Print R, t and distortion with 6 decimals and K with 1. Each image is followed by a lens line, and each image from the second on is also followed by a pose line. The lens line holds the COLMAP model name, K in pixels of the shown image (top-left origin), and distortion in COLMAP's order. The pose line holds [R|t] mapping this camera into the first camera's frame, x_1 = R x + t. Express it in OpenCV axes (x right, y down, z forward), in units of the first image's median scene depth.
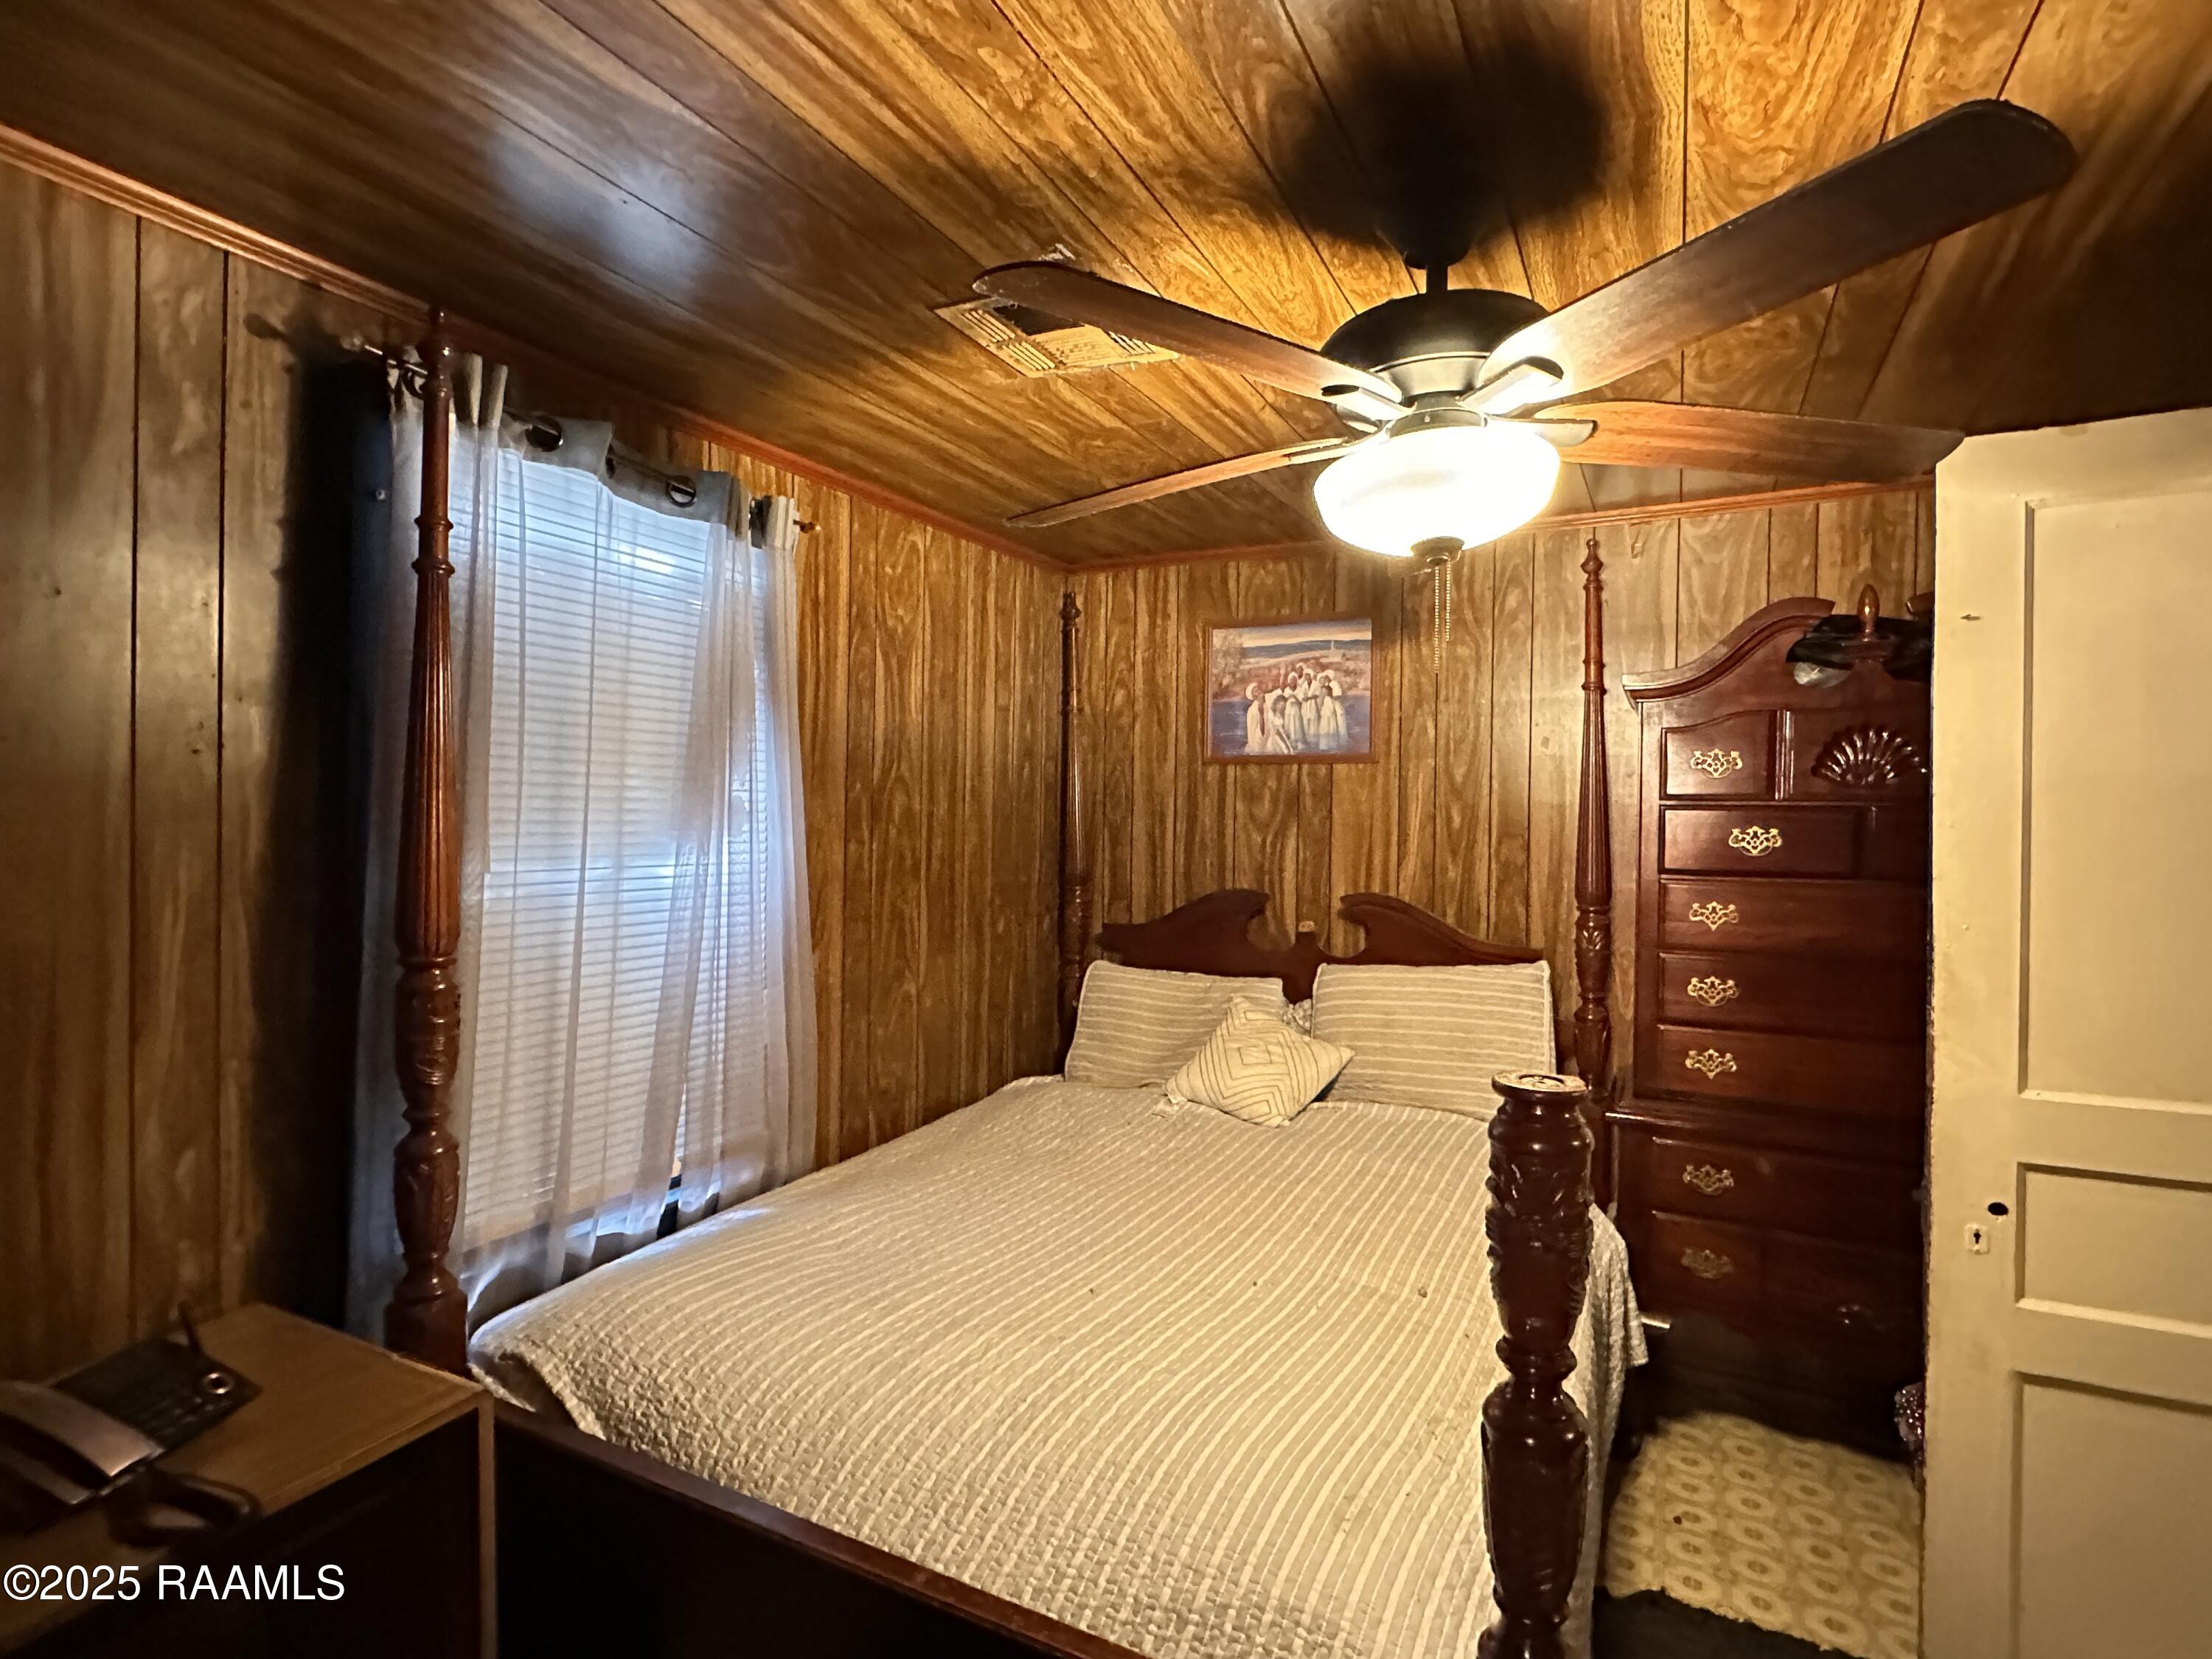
lens RADIAL K [[1094.4, 0, 1108.3], [0, 1094.4, 820.2], [0, 0, 1]] dist [-0.000411, -0.000069]
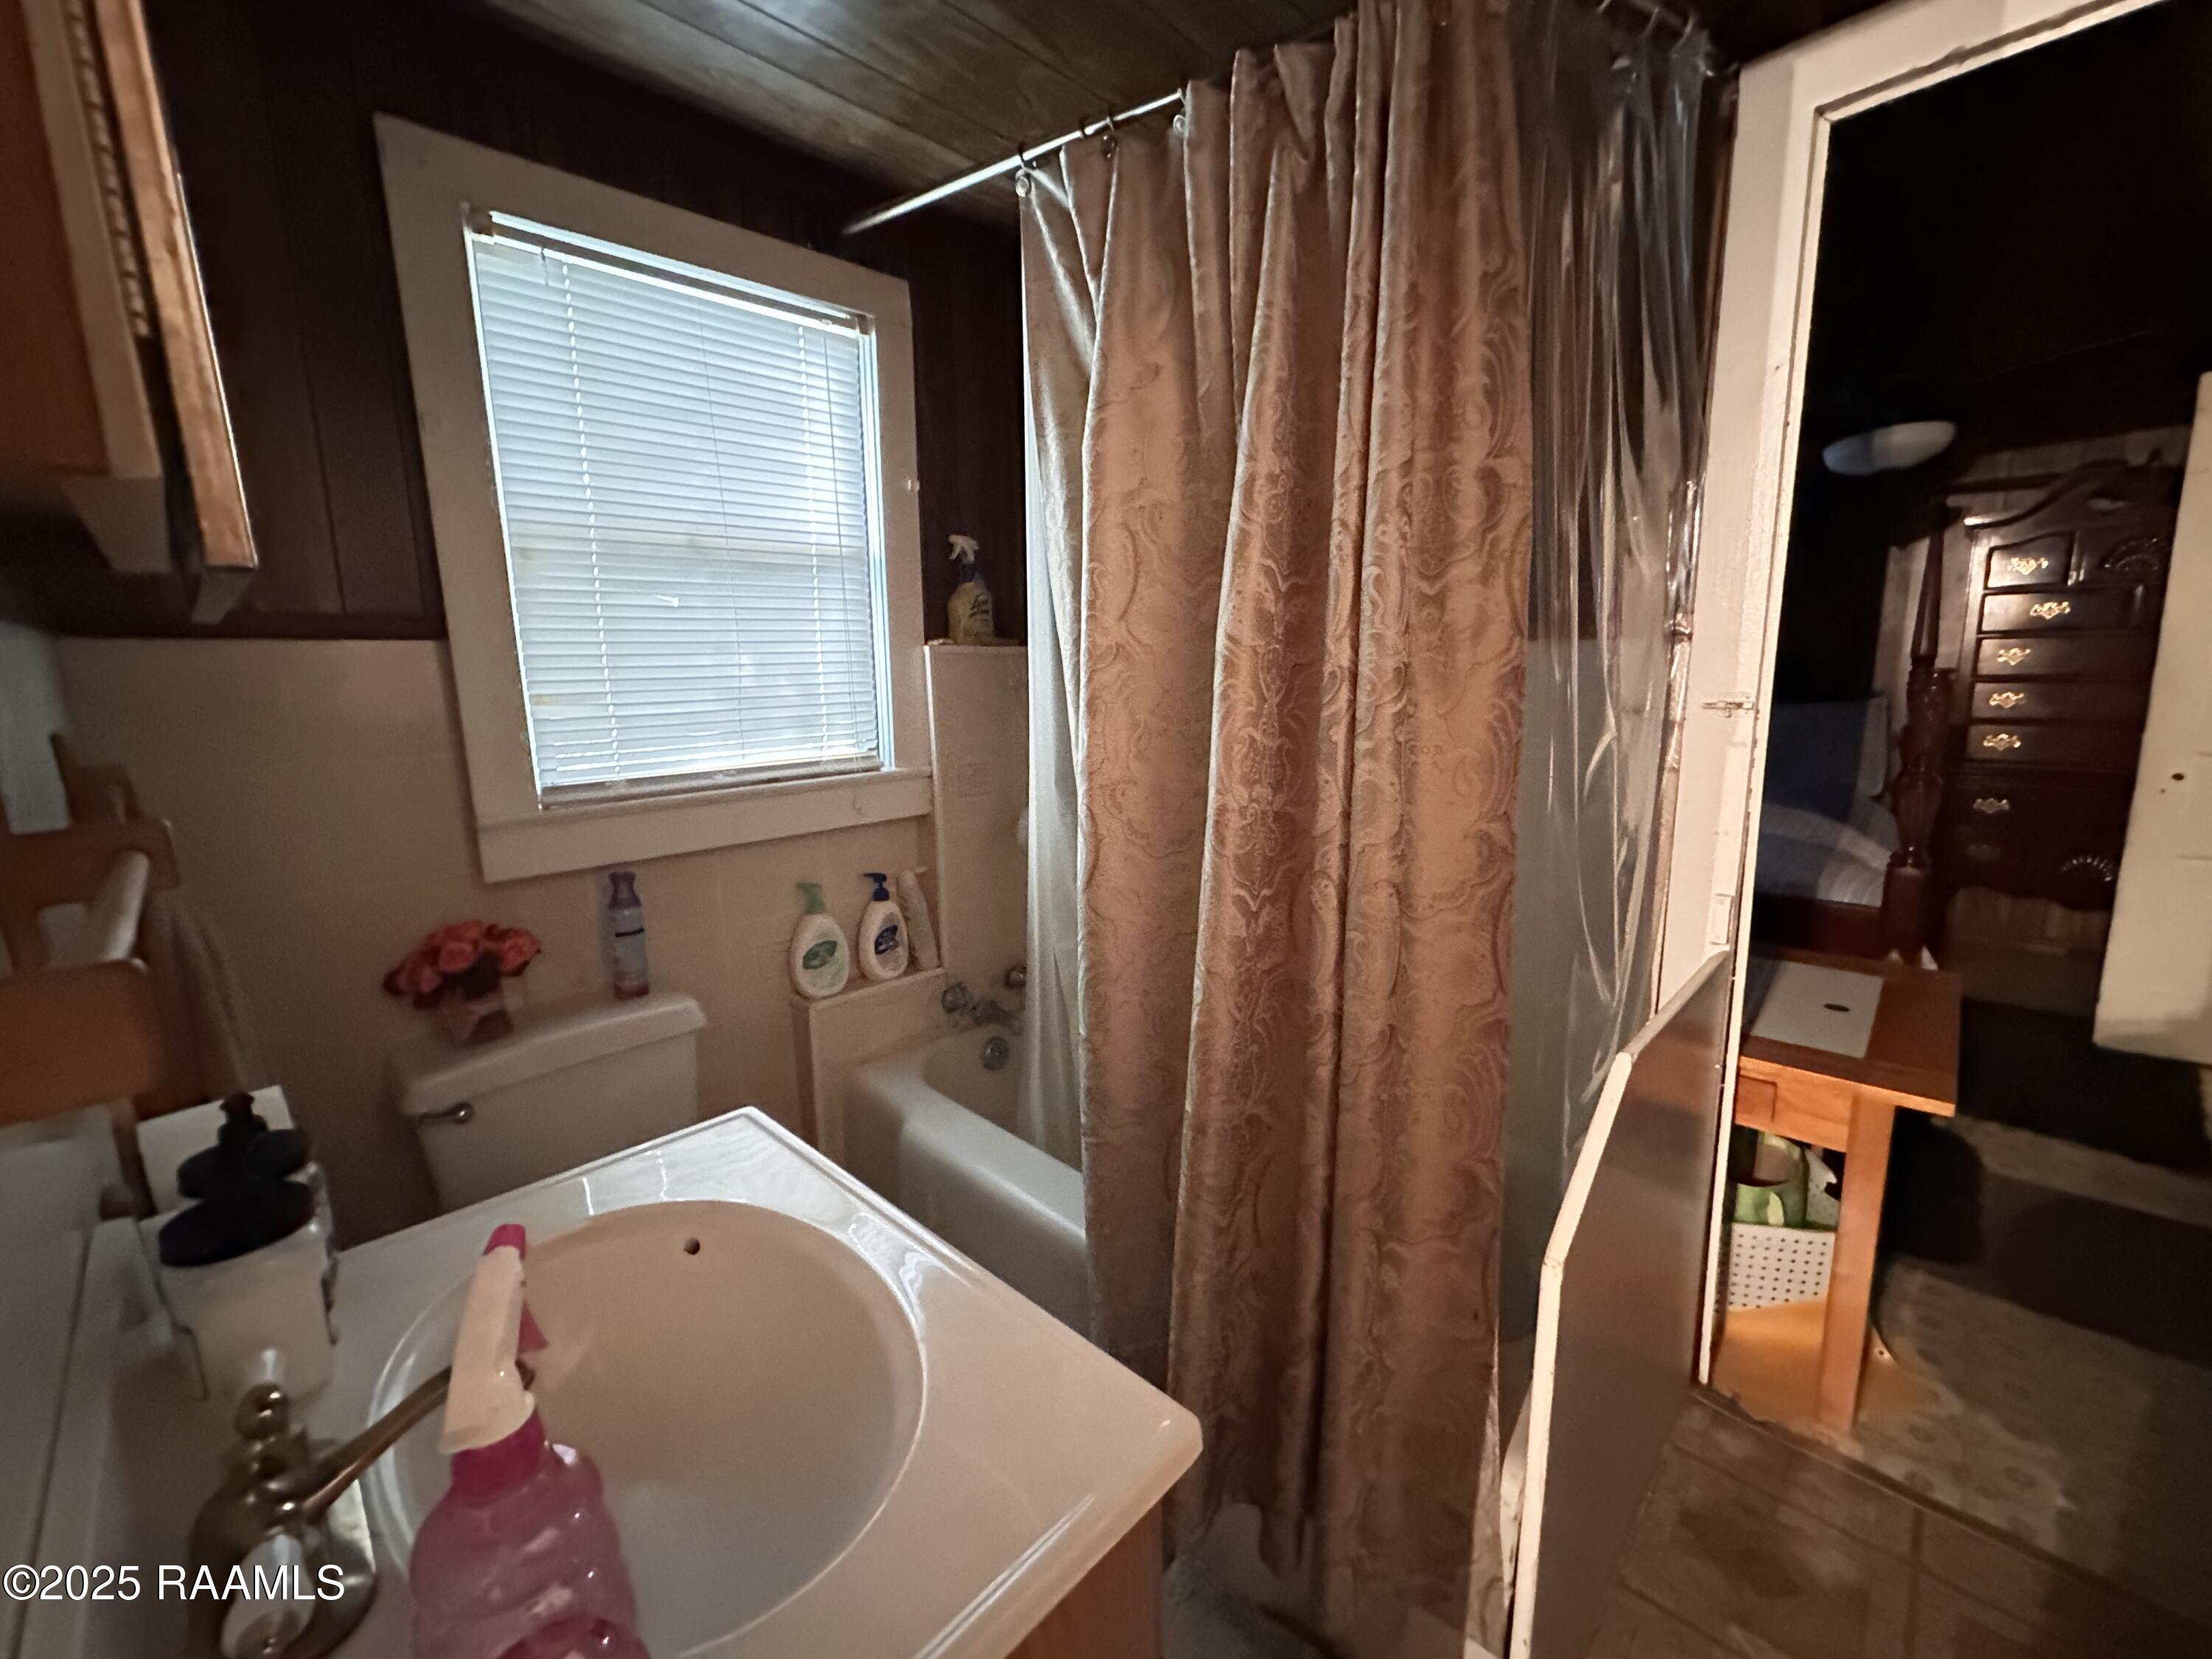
lens RADIAL K [[884.9, 0, 1108.4], [0, 884.9, 830.6], [0, 0, 1]] dist [0.004747, -0.000334]
pose [[0.956838, 0.005350, -0.290574, -0.398285], [0.042589, 0.986455, 0.158407, 0.073666], [0.287485, -0.163945, 0.943649, -0.767071]]
